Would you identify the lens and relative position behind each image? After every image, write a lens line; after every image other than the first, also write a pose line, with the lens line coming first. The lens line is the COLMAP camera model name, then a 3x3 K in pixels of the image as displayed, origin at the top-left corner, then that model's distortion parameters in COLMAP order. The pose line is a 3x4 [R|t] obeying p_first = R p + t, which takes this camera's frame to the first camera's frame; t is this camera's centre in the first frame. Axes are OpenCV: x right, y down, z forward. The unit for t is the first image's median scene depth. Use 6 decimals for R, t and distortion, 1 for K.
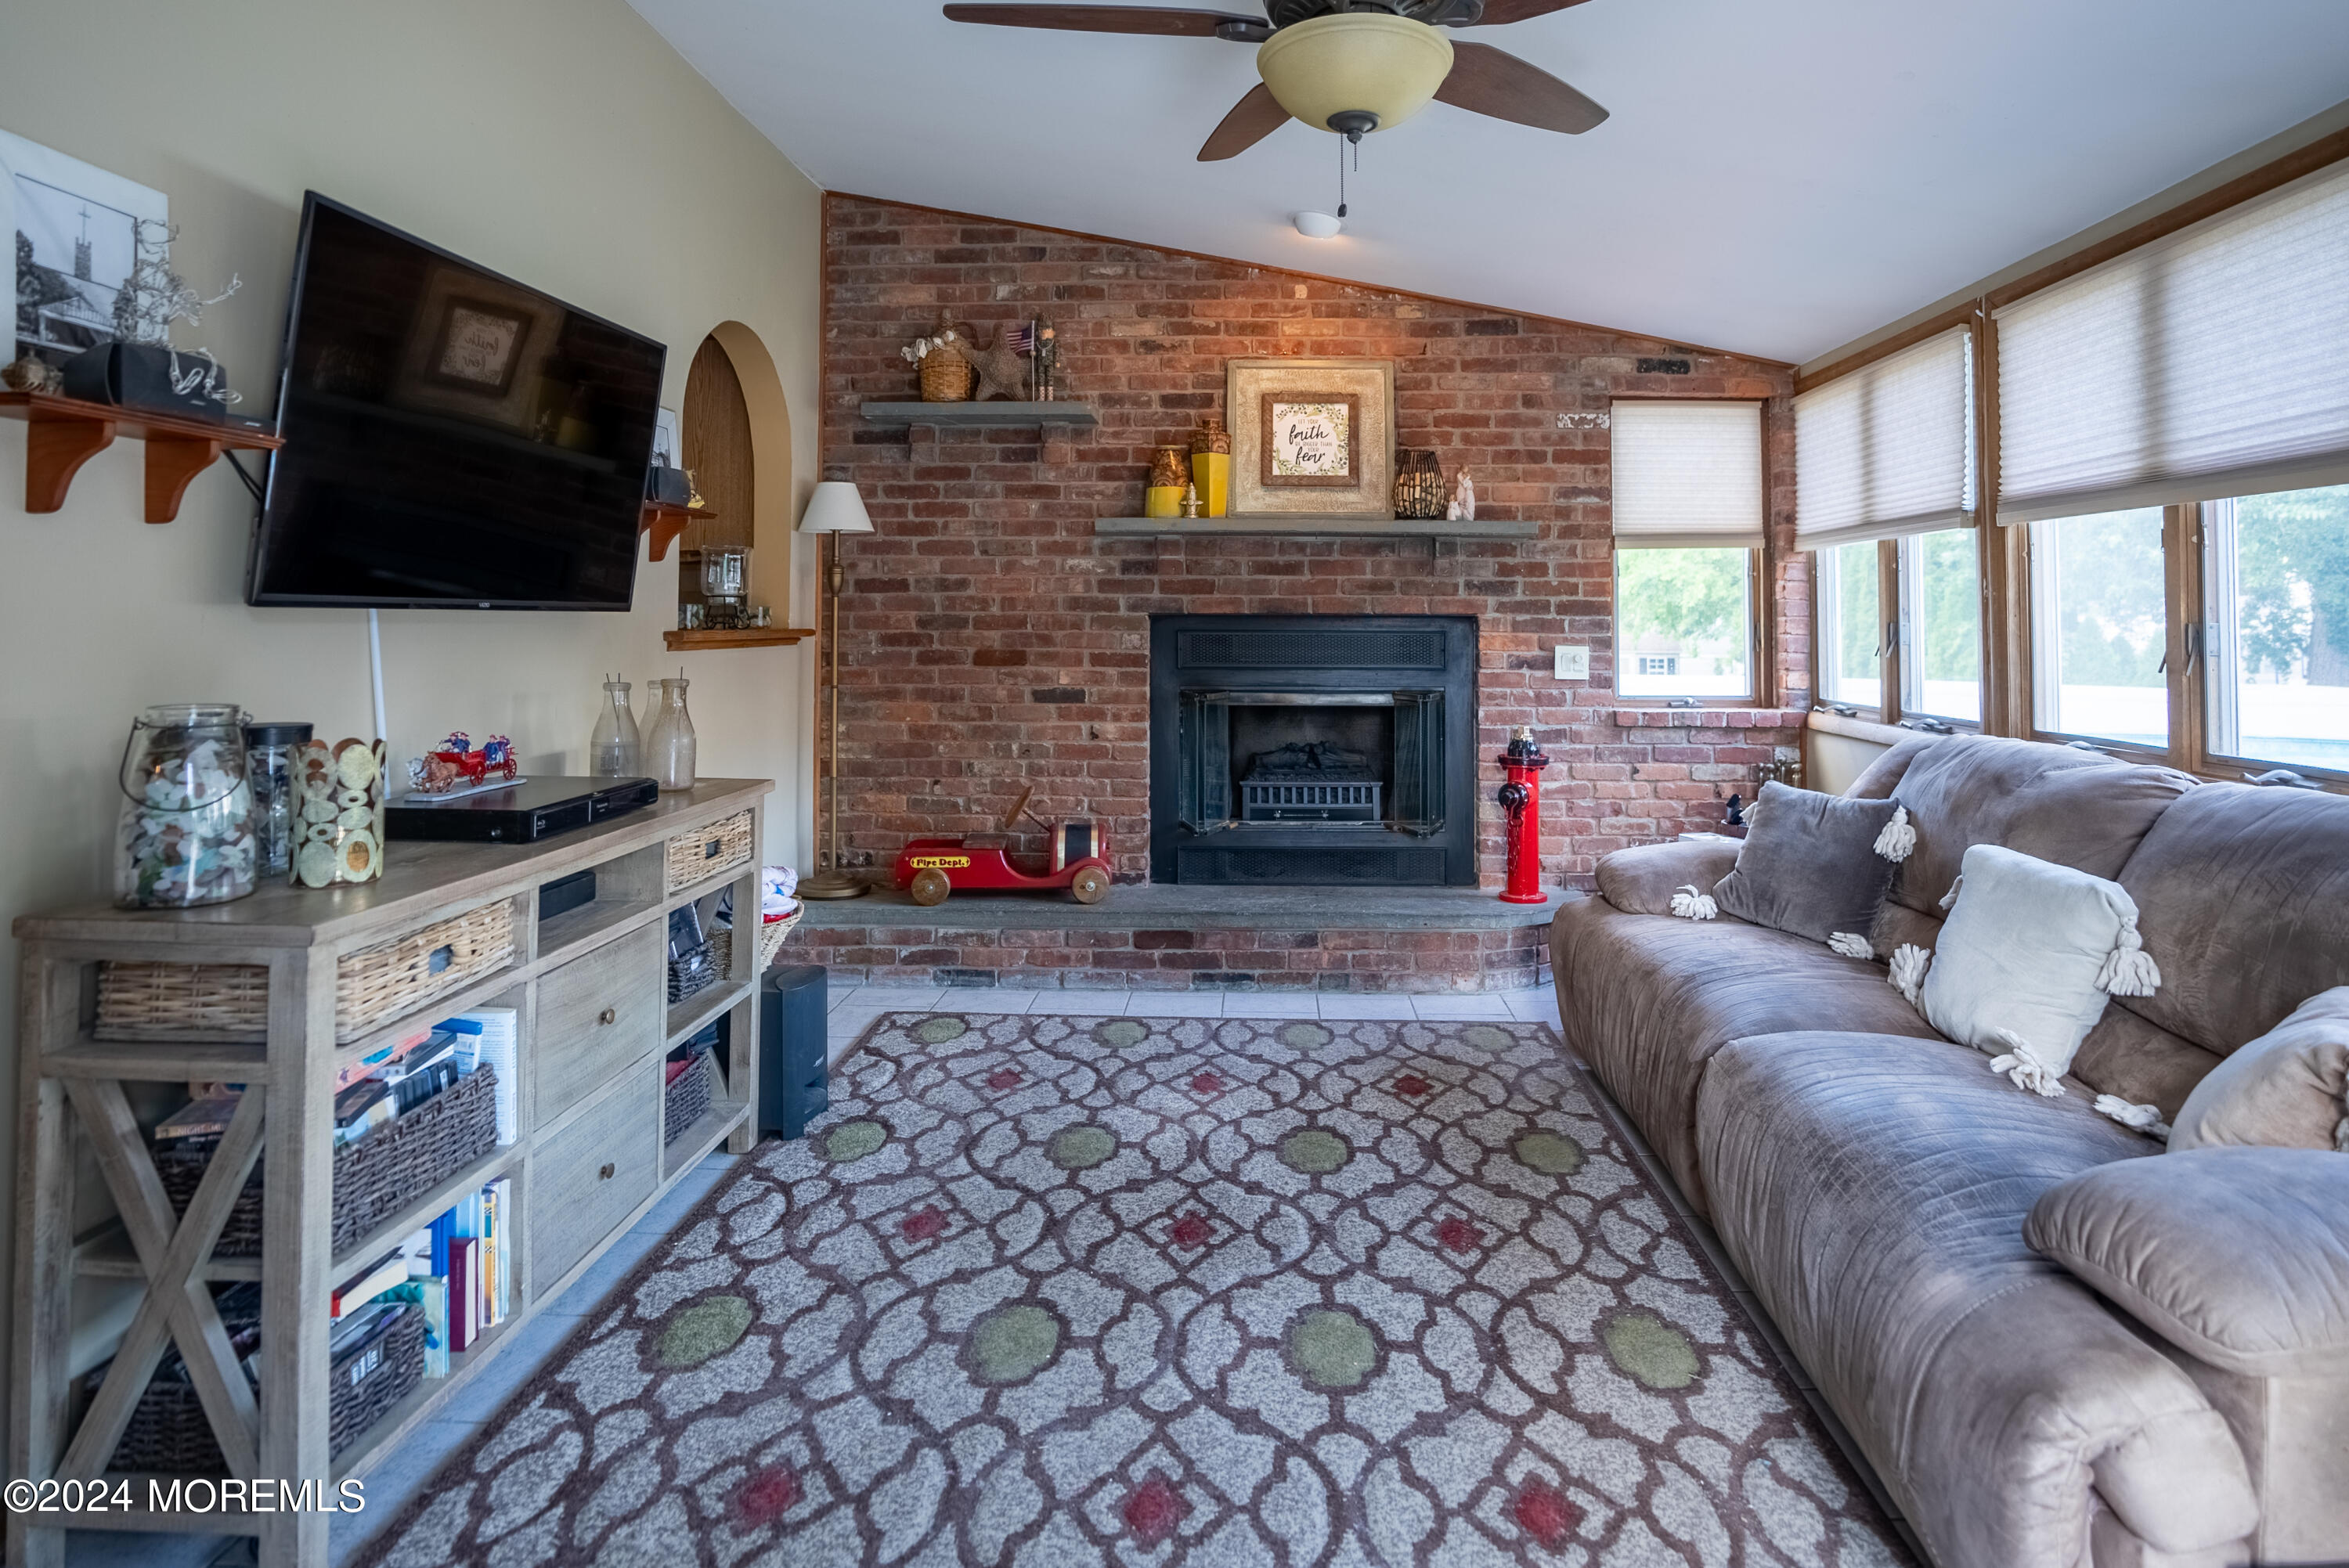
lens RADIAL K [[1230.2, 0, 1174.9], [0, 1230.2, 733.4], [0, 0, 1]] dist [-0.015927, 0.000390]
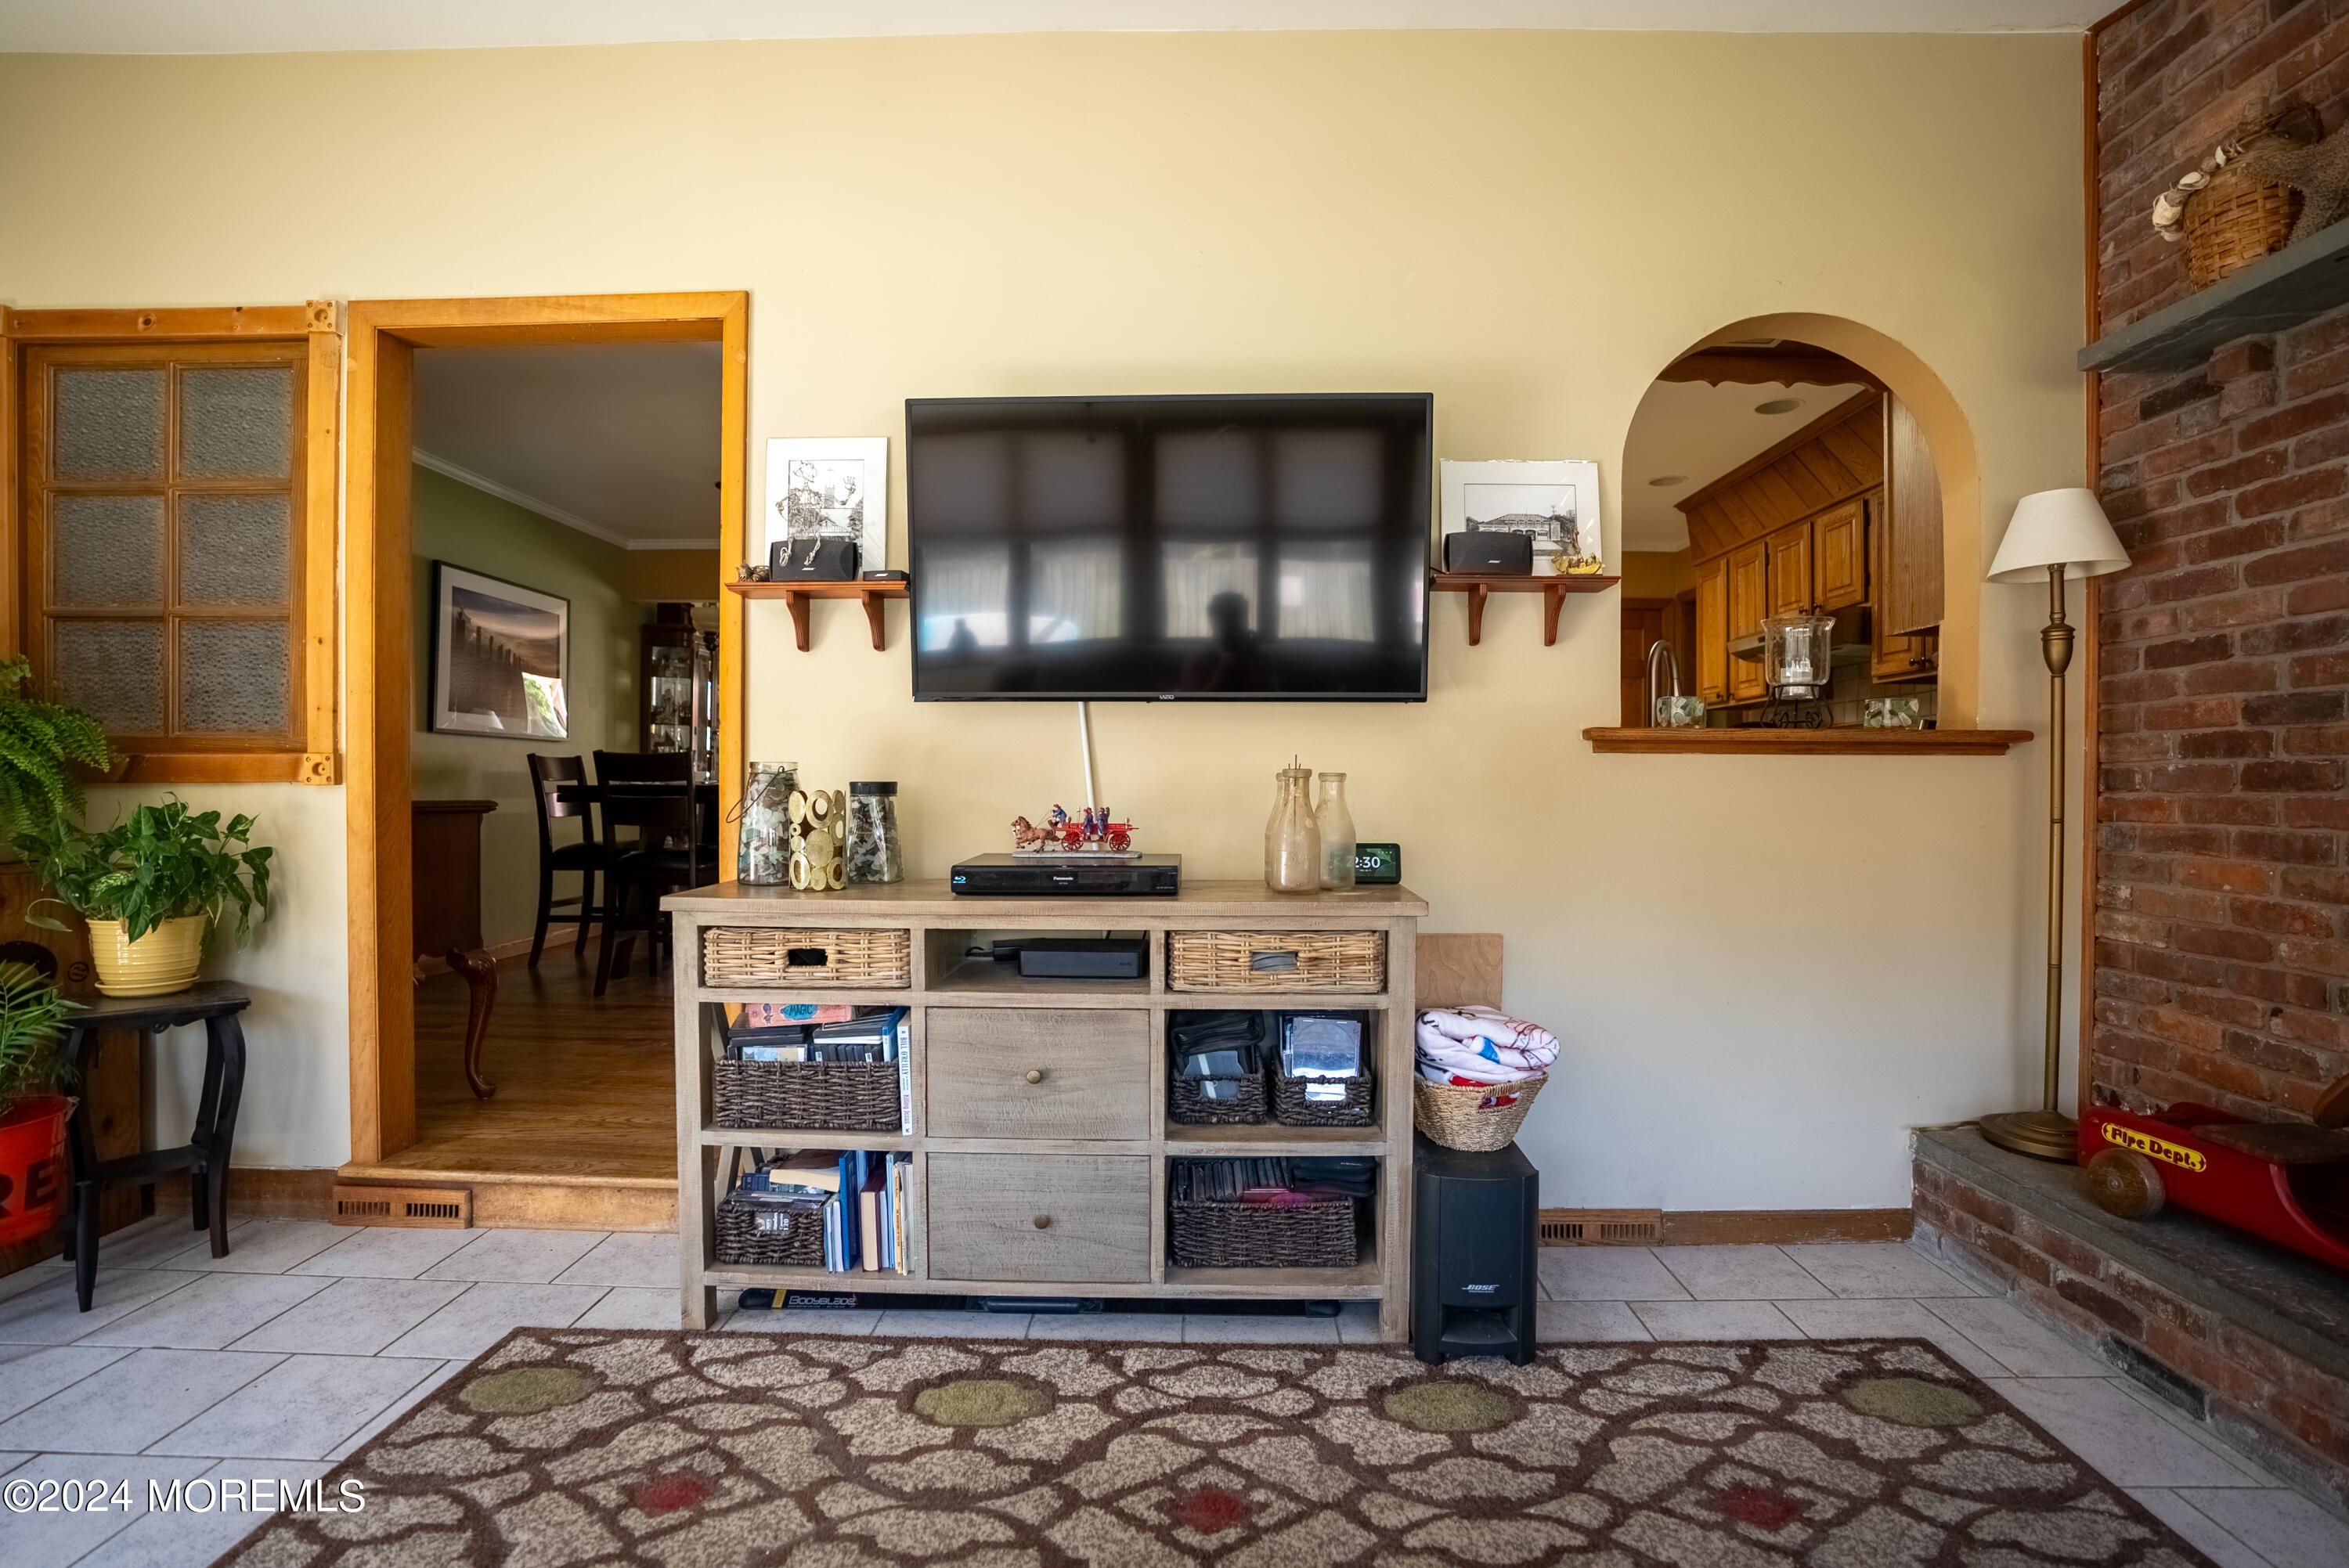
lens RADIAL K [[1079.3, 0, 1176.8], [0, 1079.3, 844.7], [0, 0, 1]] dist [-0.063141, 0.022830]
pose [[0.068921, 0.061365, -0.995733, 0.230650], [-0.090989, 0.994333, 0.054981, -0.014624], [0.993464, 0.086811, 0.074114, 0.525042]]
